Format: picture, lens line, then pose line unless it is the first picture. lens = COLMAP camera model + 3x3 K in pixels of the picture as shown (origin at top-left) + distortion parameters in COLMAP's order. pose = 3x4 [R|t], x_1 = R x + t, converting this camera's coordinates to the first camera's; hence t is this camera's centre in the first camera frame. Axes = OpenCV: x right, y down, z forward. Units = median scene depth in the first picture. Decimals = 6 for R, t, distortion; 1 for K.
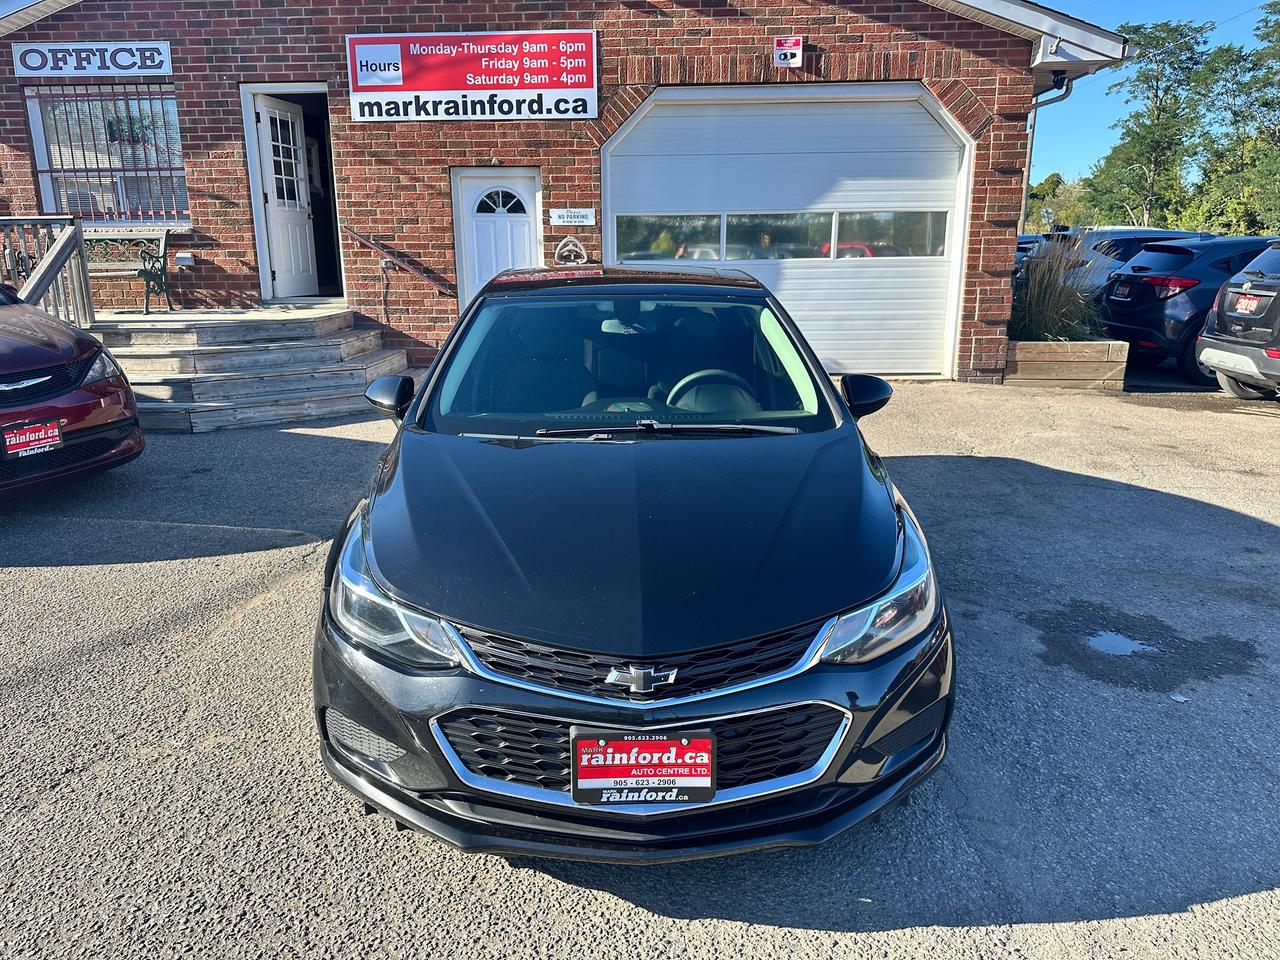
lens RADIAL K [[898.1, 0, 643.9], [0, 898.1, 482.1], [0, 0, 1]] dist [0.004778, -0.010011]
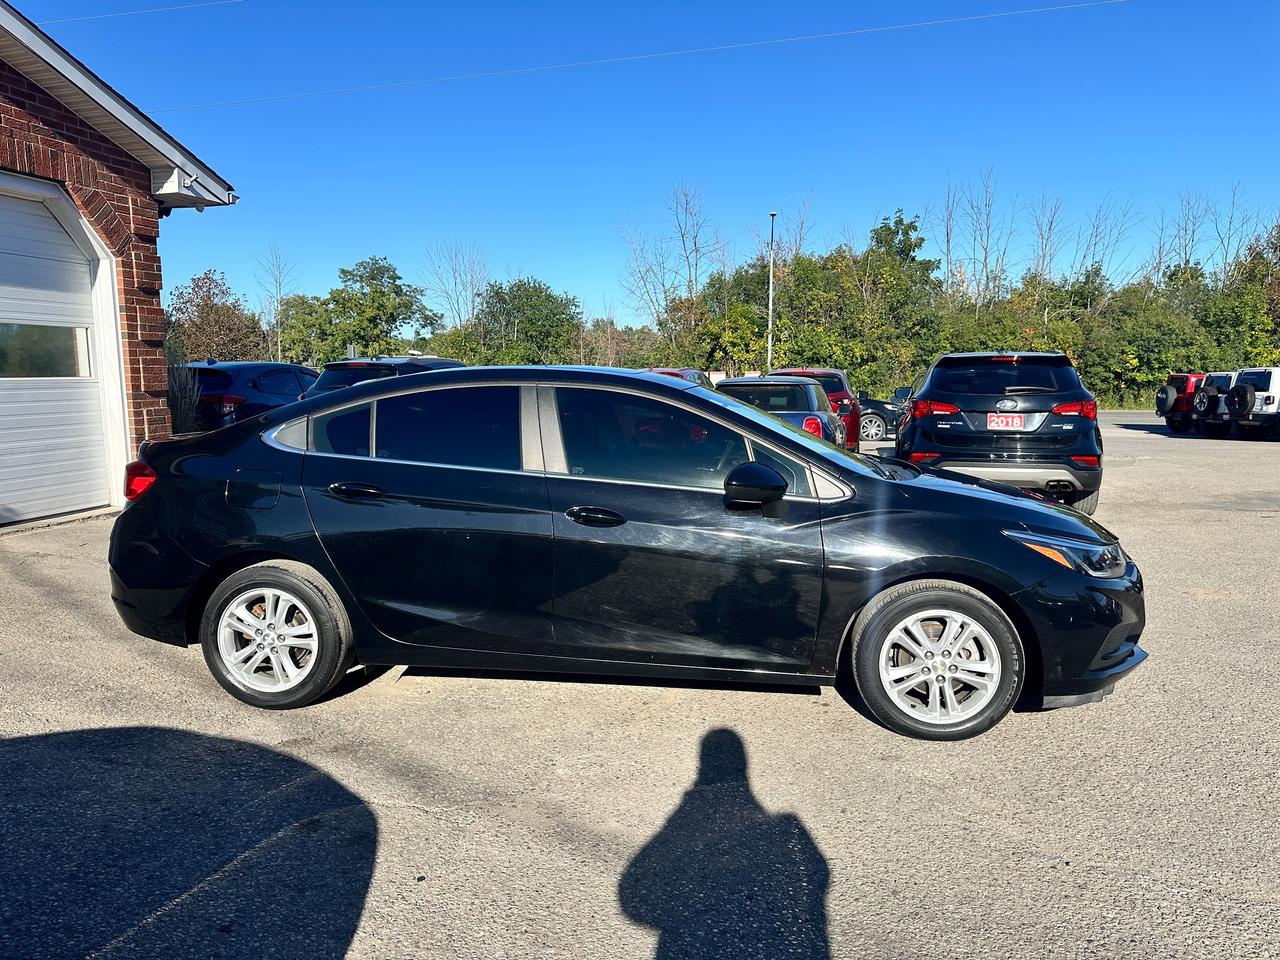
lens RADIAL K [[898.1, 0, 643.9], [0, 898.1, 482.1], [0, 0, 1]] dist [0.004778, -0.010011]
pose [[0.175879, -0.114012, 0.977787, -0.486970], [0.247726, 0.966432, 0.068128, -0.078363], [-0.952732, 0.230241, 0.198218, 0.340293]]
